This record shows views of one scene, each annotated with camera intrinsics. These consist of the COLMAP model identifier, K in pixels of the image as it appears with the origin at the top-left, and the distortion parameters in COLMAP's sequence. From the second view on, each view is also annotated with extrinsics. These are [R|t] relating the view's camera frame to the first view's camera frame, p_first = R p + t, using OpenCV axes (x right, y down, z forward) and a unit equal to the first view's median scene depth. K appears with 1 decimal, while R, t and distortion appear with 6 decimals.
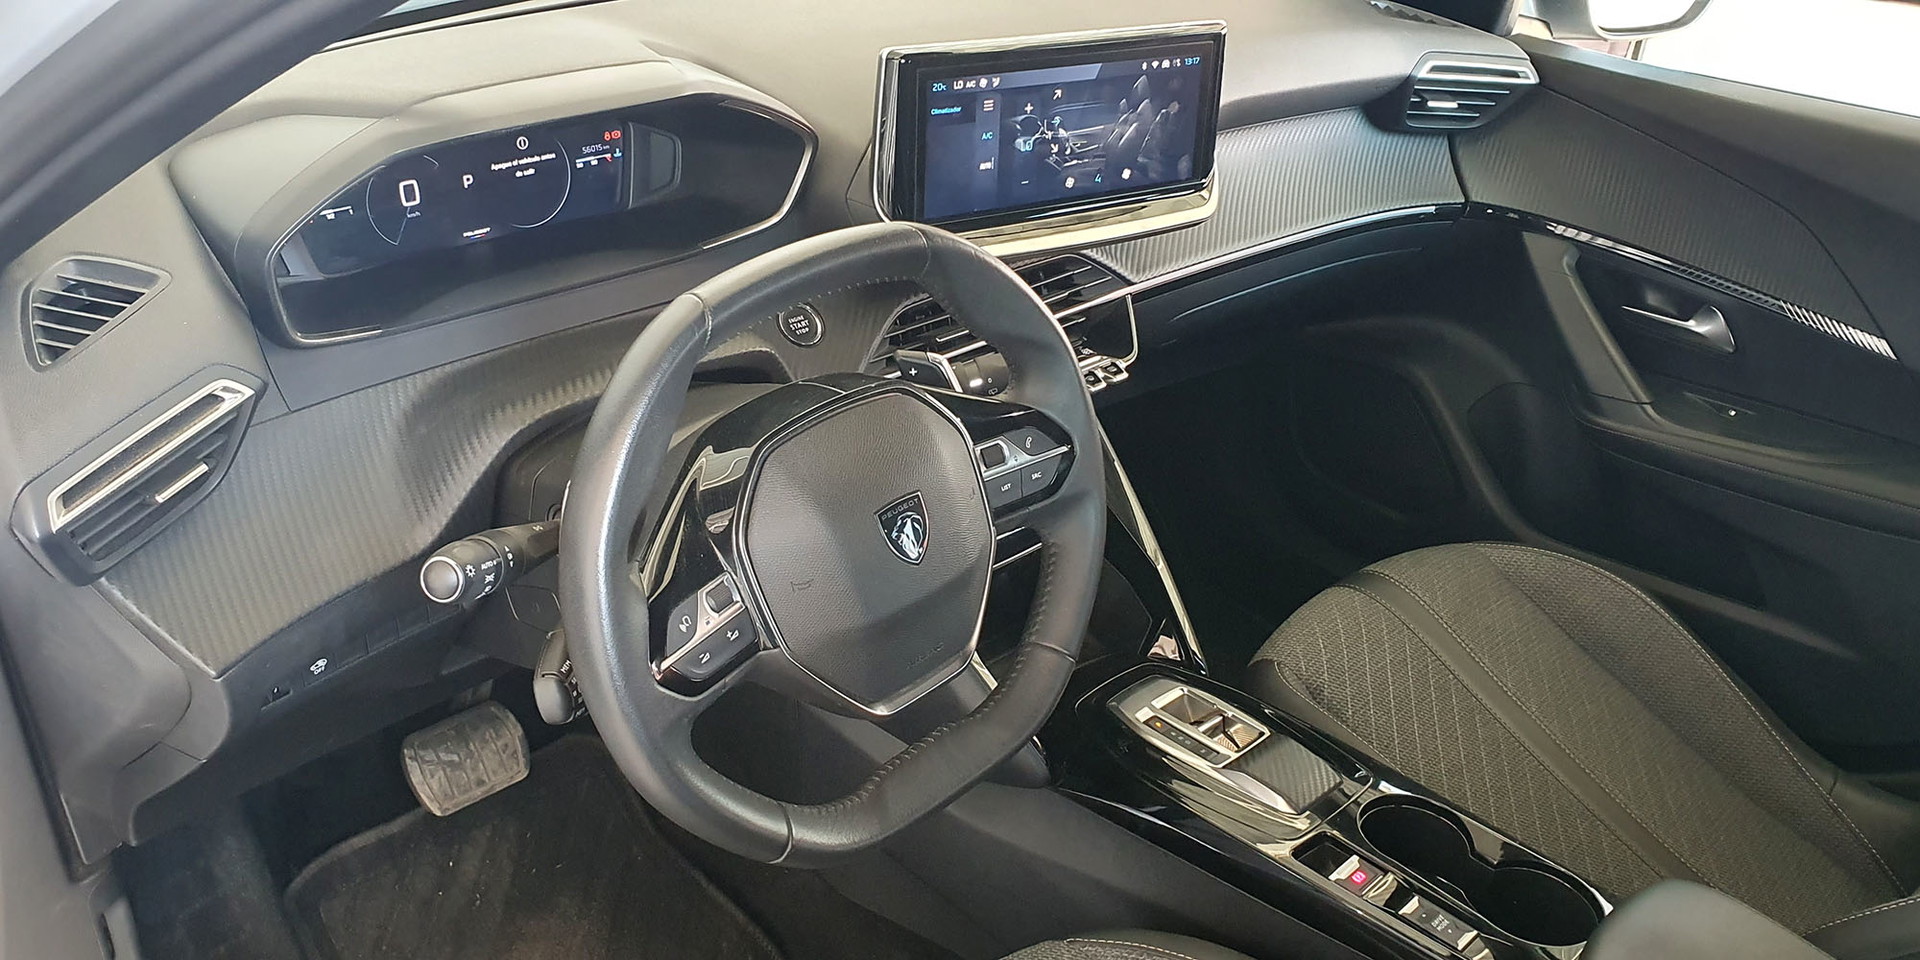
lens RADIAL K [[1631.0, 0, 966.7], [0, 1631.0, 475.0], [0, 0, 1]] dist [0.046435, -0.031337]
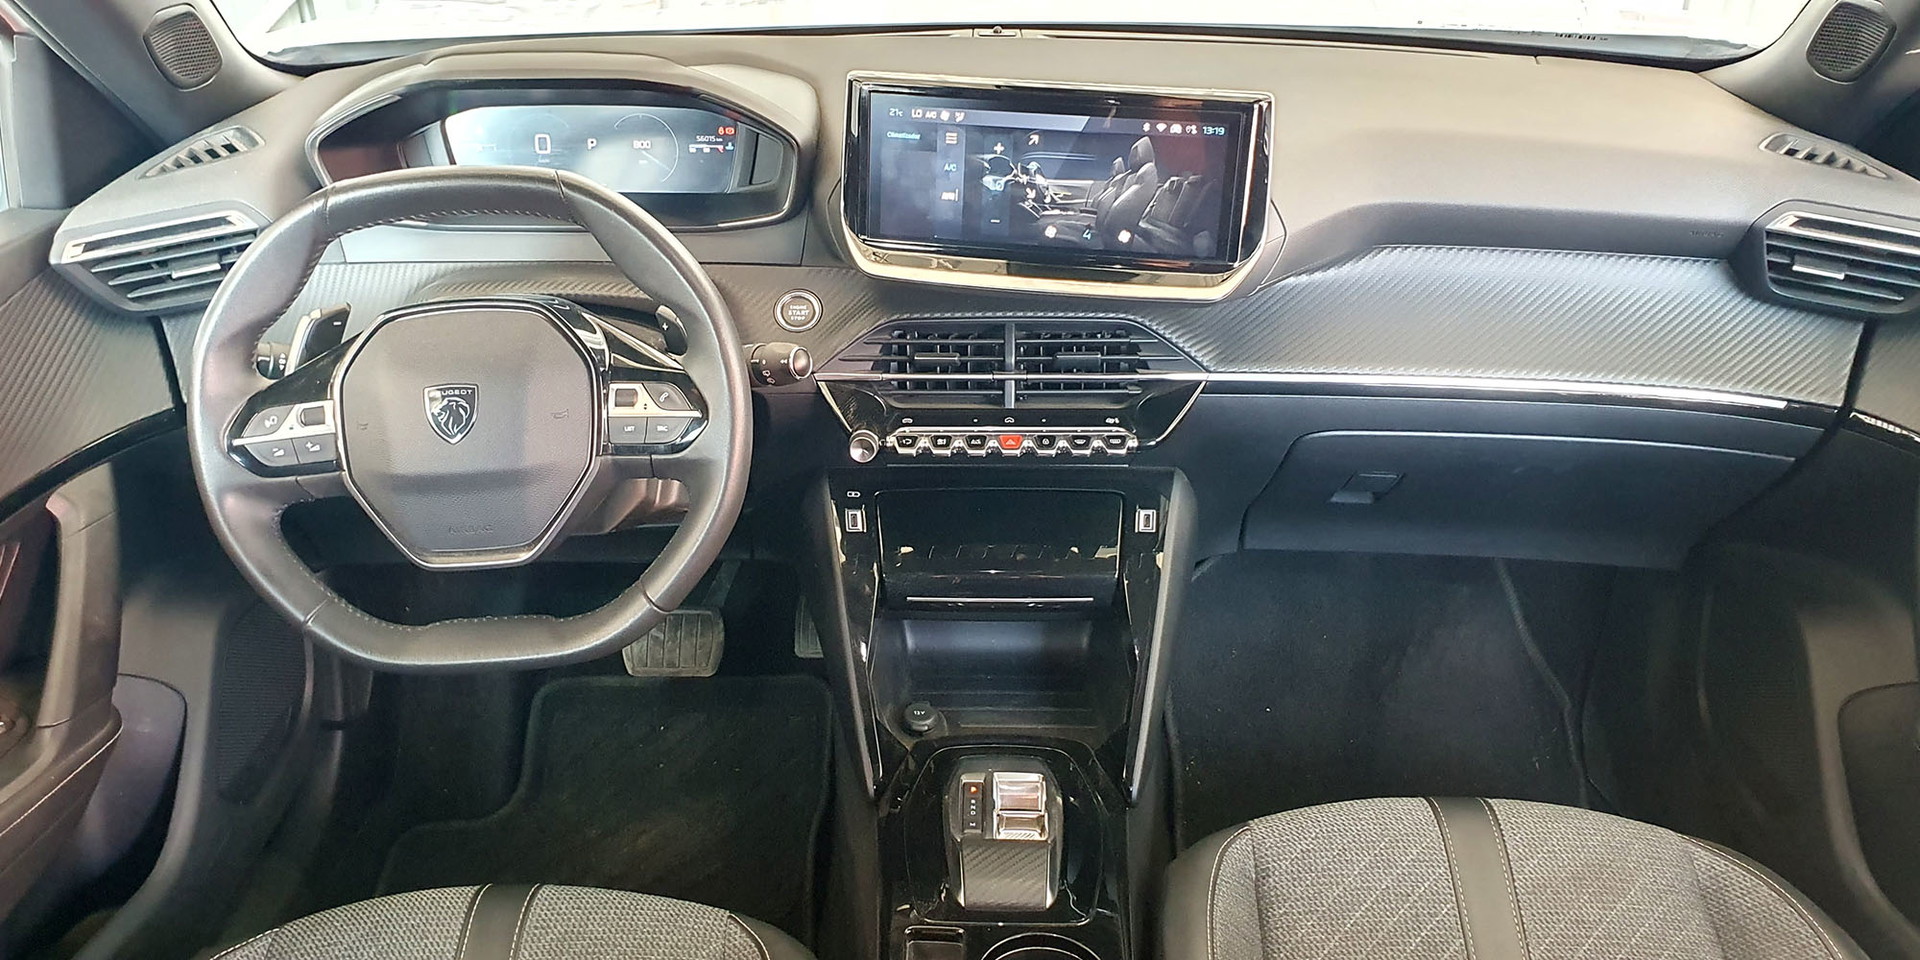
lens RADIAL K [[1631.0, 0, 942.5], [0, 1631.0, 477.3], [0, 0, 1]] dist [0.046435, -0.031337]
pose [[0.693223, 0.241352, -0.679110, 0.733814], [-0.303249, 0.952472, 0.028952, -0.045603], [0.653821, 0.185869, 0.733465, 0.256352]]
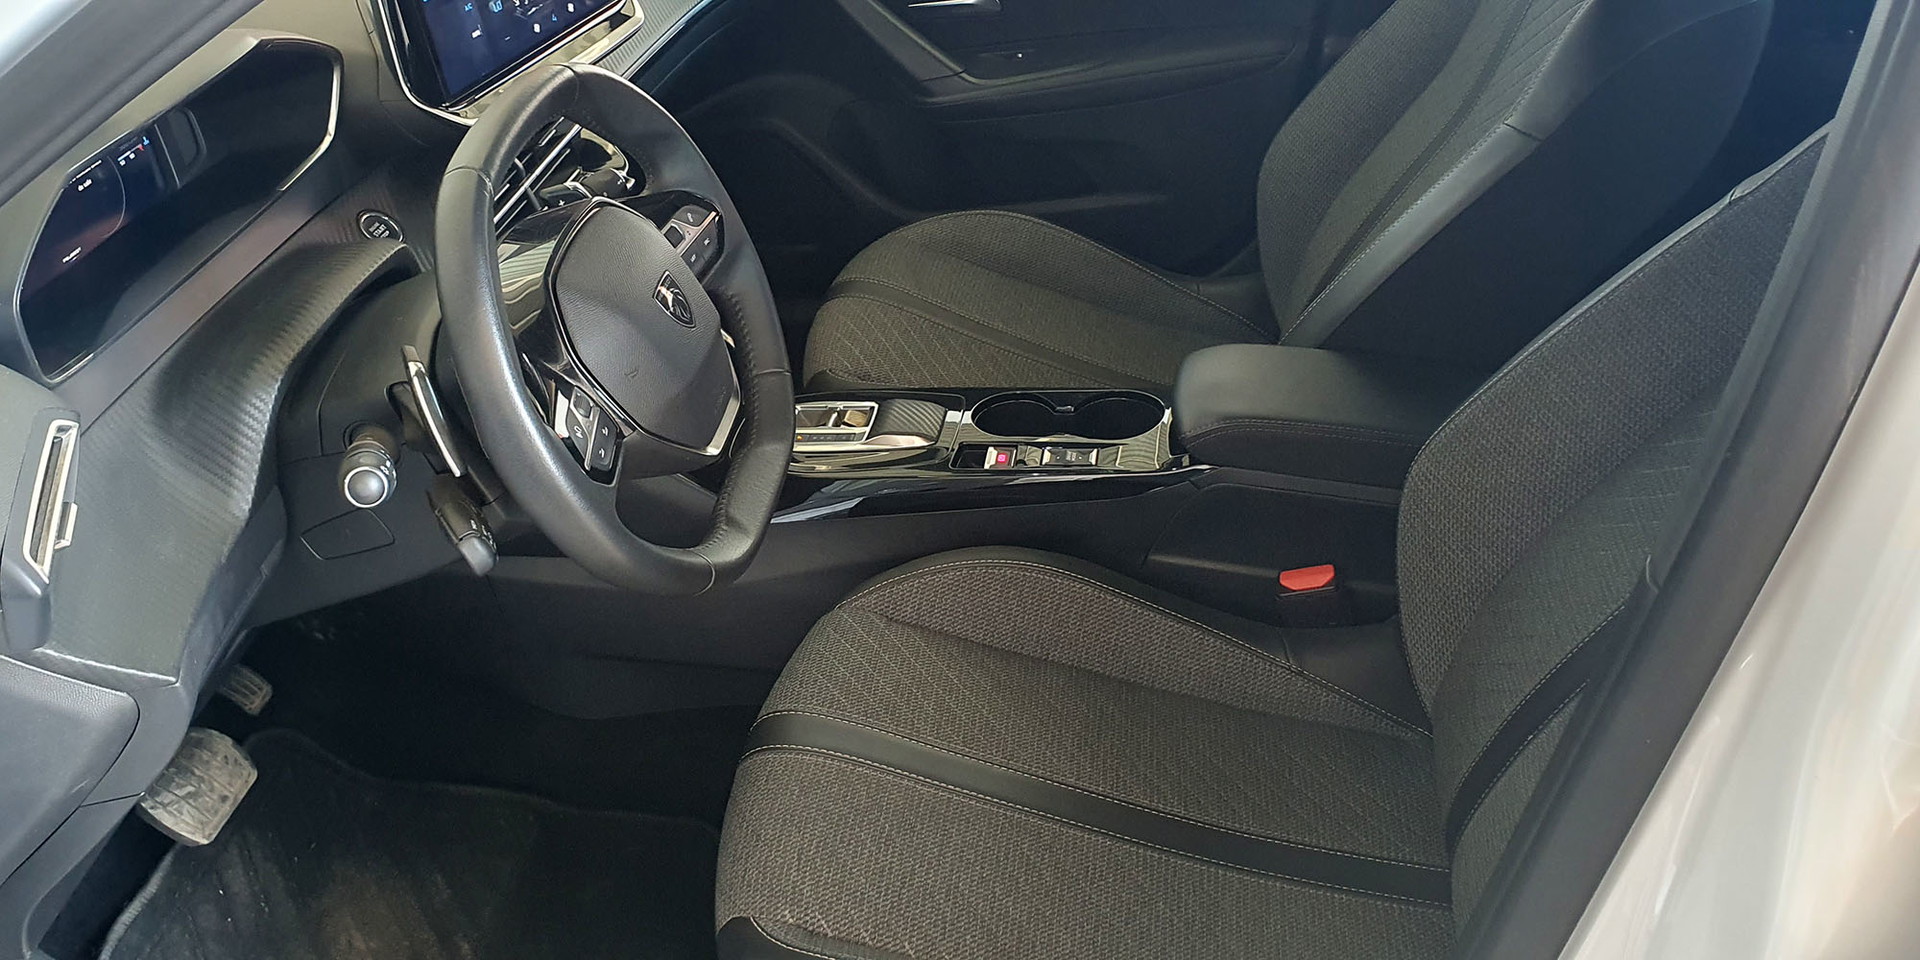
lens RADIAL K [[1631.0, 0, 947.2], [0, 1631.0, 479.9], [0, 0, 1]] dist [0.046435, -0.031337]
pose [[0.807654, -0.441385, 0.390992, -0.287398], [0.404296, 0.897200, 0.177702, 0.012522], [-0.429232, 0.014555, 0.903077, -0.132467]]
